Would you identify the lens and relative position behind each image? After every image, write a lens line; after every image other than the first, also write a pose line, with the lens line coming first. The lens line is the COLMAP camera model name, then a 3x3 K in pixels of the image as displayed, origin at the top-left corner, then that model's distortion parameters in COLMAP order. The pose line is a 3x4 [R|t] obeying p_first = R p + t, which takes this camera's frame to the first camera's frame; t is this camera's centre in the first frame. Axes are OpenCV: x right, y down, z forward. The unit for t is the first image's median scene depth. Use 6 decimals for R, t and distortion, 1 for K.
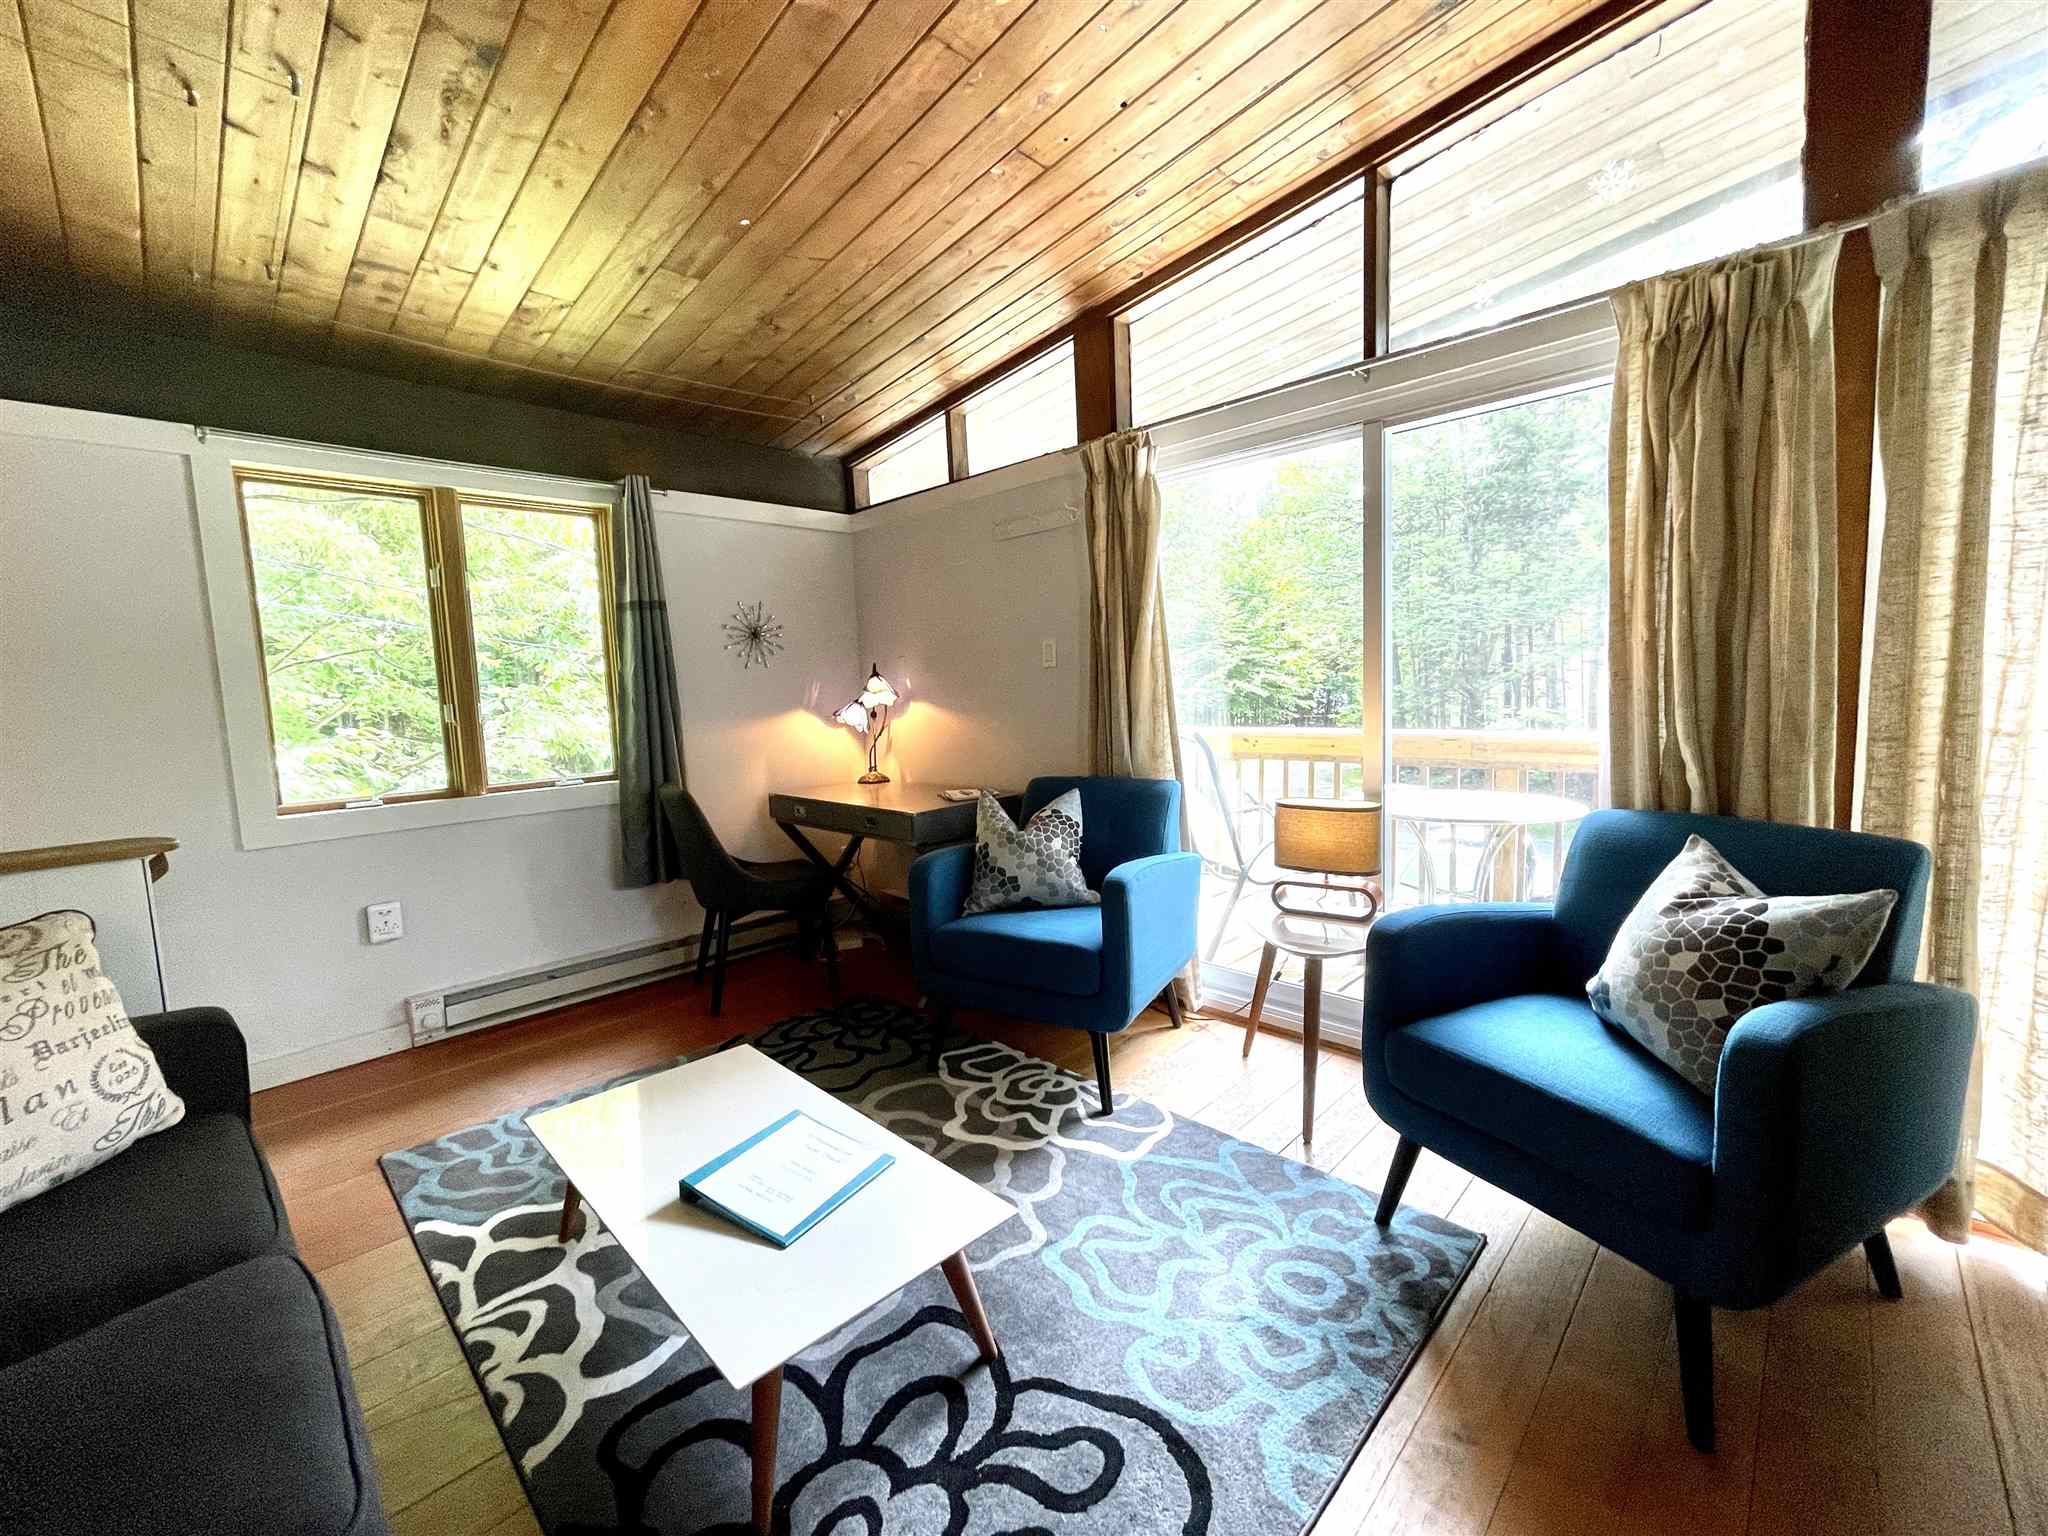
lens RADIAL K [[831.4, 0, 1007.0], [0, 831.4, 765.0], [0, 0, 1]] dist [-0.002084, 0.000549]
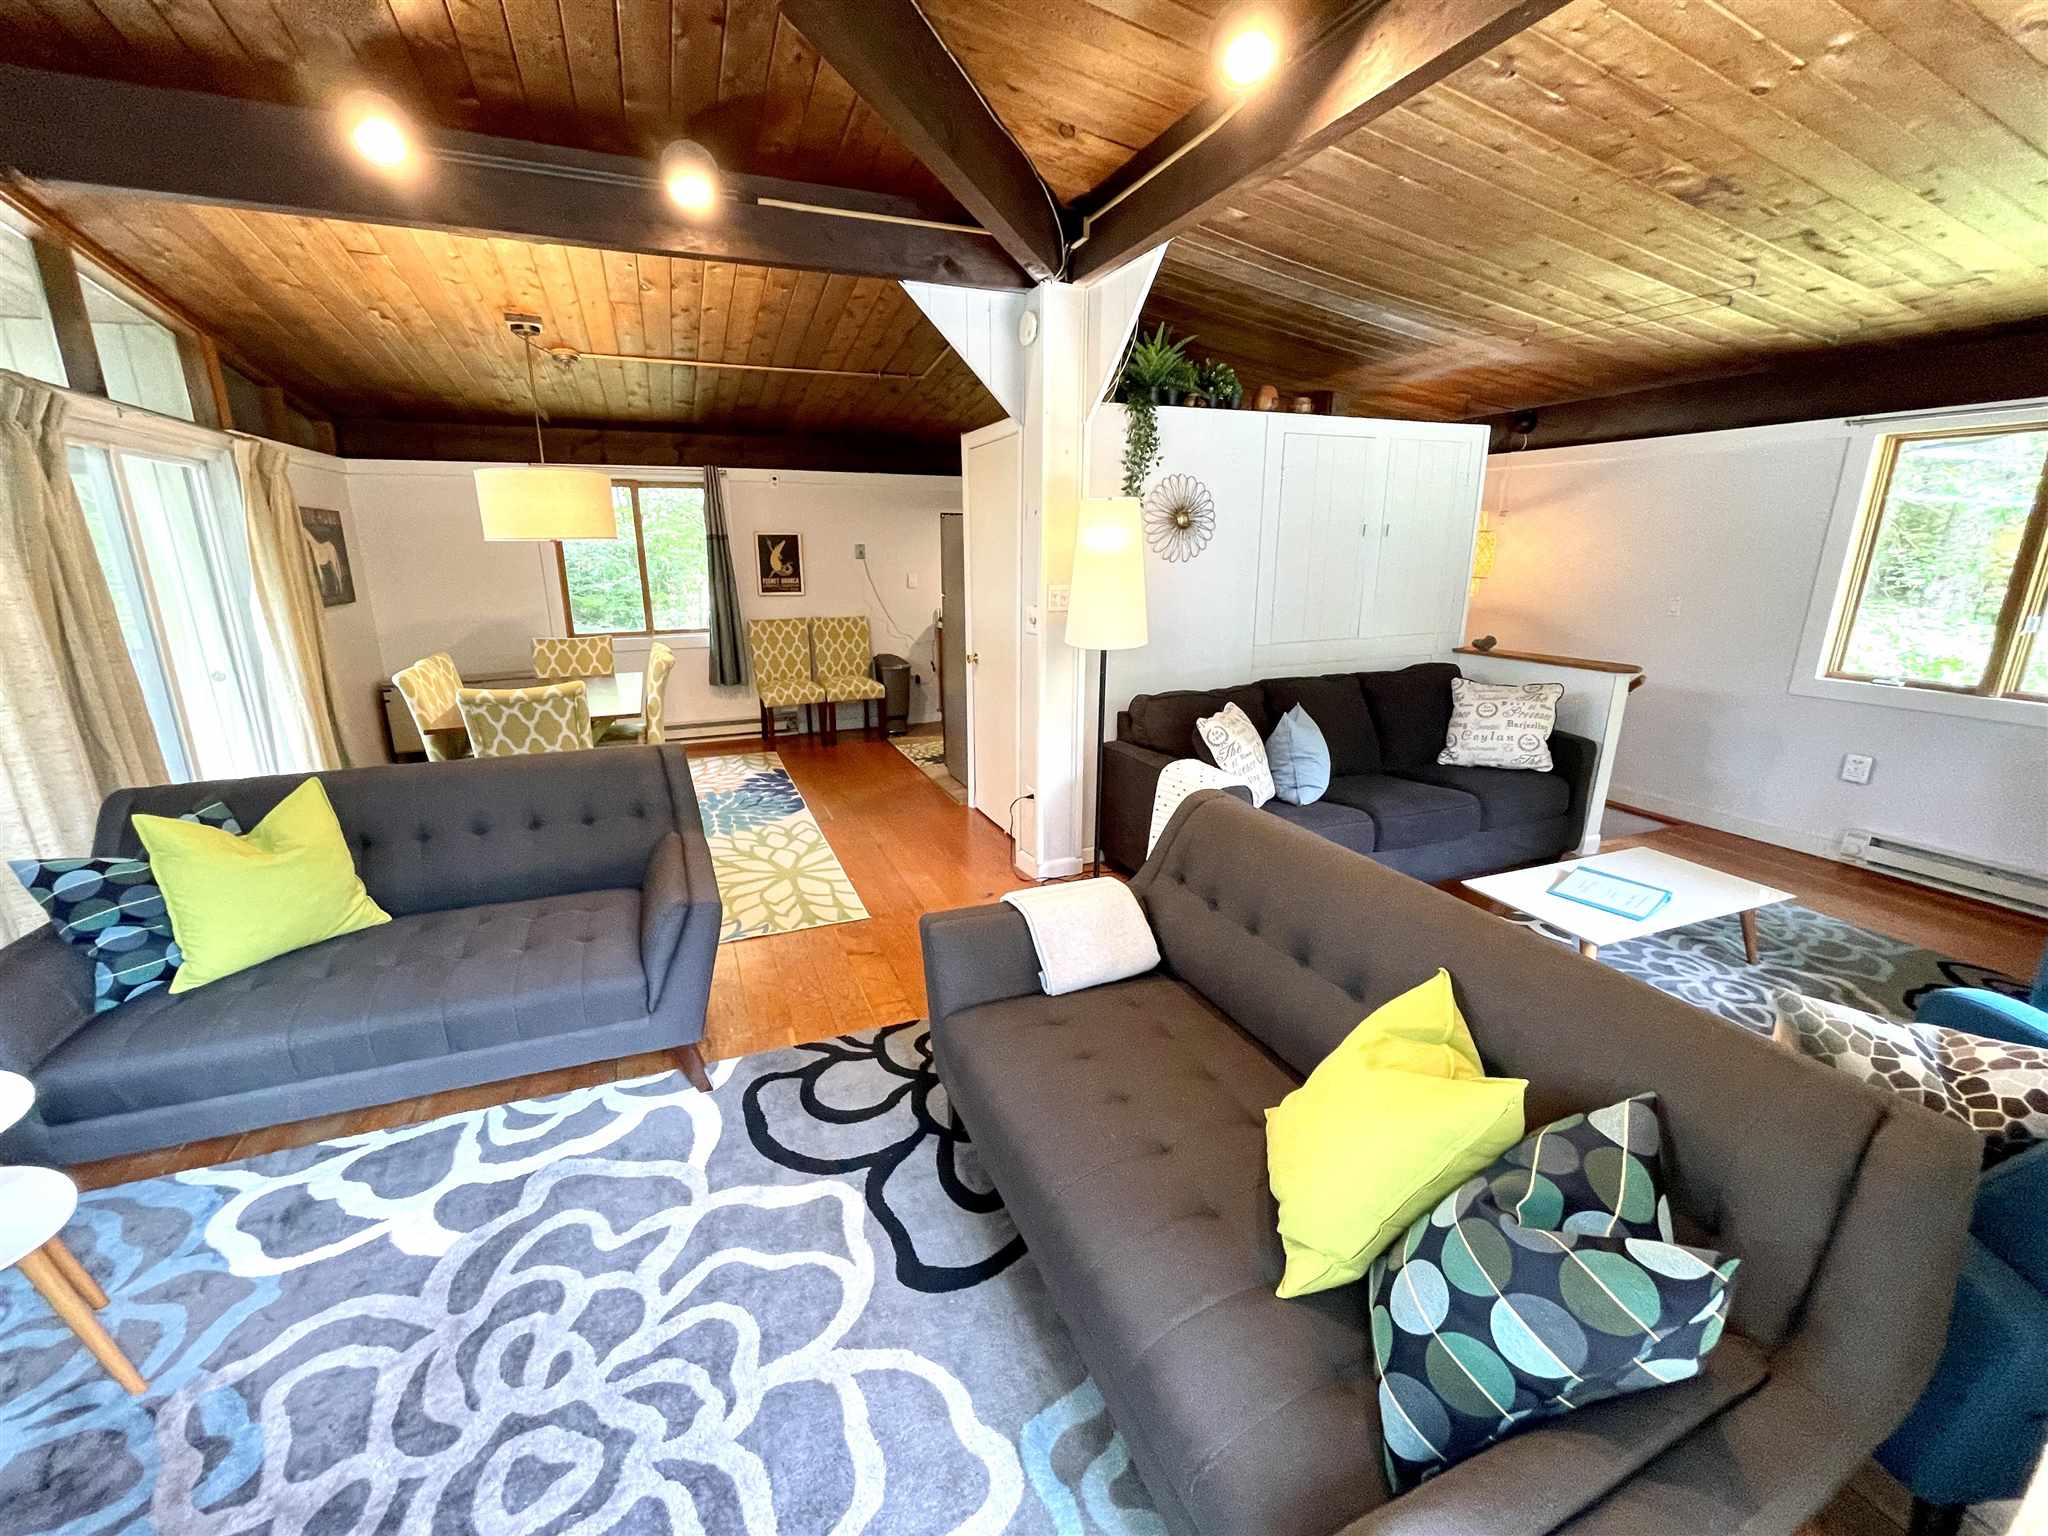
lens RADIAL K [[830.8, 0, 1009.6], [0, 830.8, 768.8], [0, 0, 1]] dist [-0.016425, 0.010133]
pose [[-0.390203, 0.278665, -0.877546, 1.256966], [-0.072541, 0.940832, 0.331017, -0.202675], [0.917867, 0.192822, -0.346901, 0.235780]]
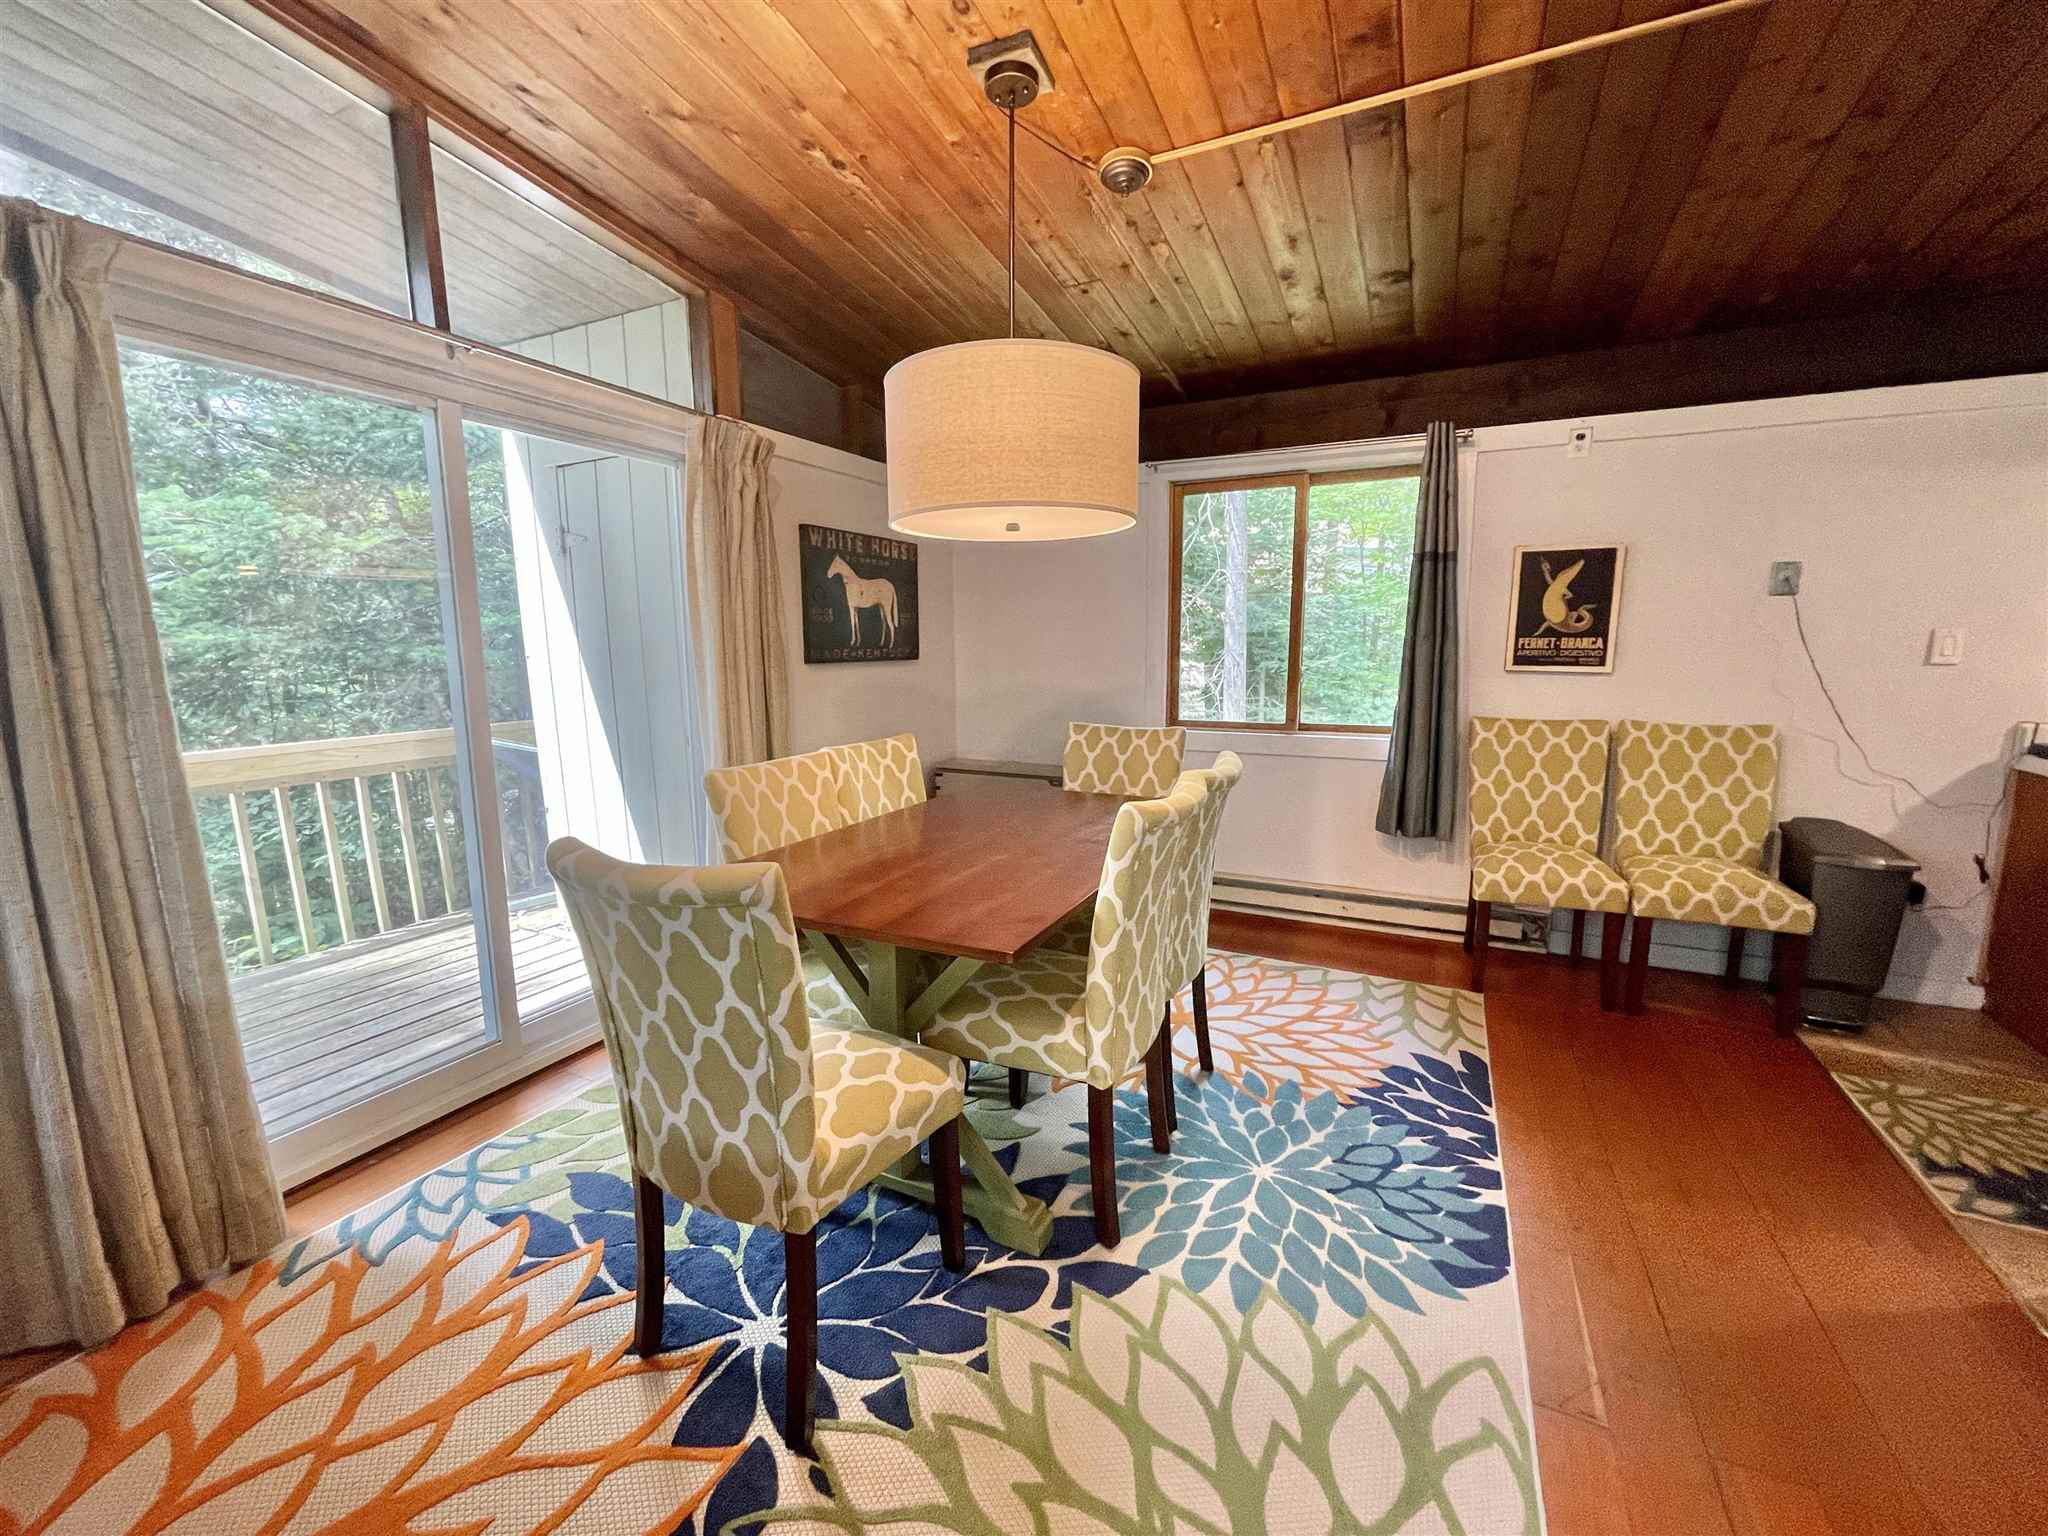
lens RADIAL K [[830.8, 0, 1009.6], [0, 830.8, 768.8], [0, 0, 1]] dist [-0.016425, 0.010133]
pose [[-0.951333, 0.092683, -0.293898, 0.181684], [0.015004, 0.966501, 0.256225, 0.026085], [0.307800, 0.239346, -0.920854, -0.560778]]
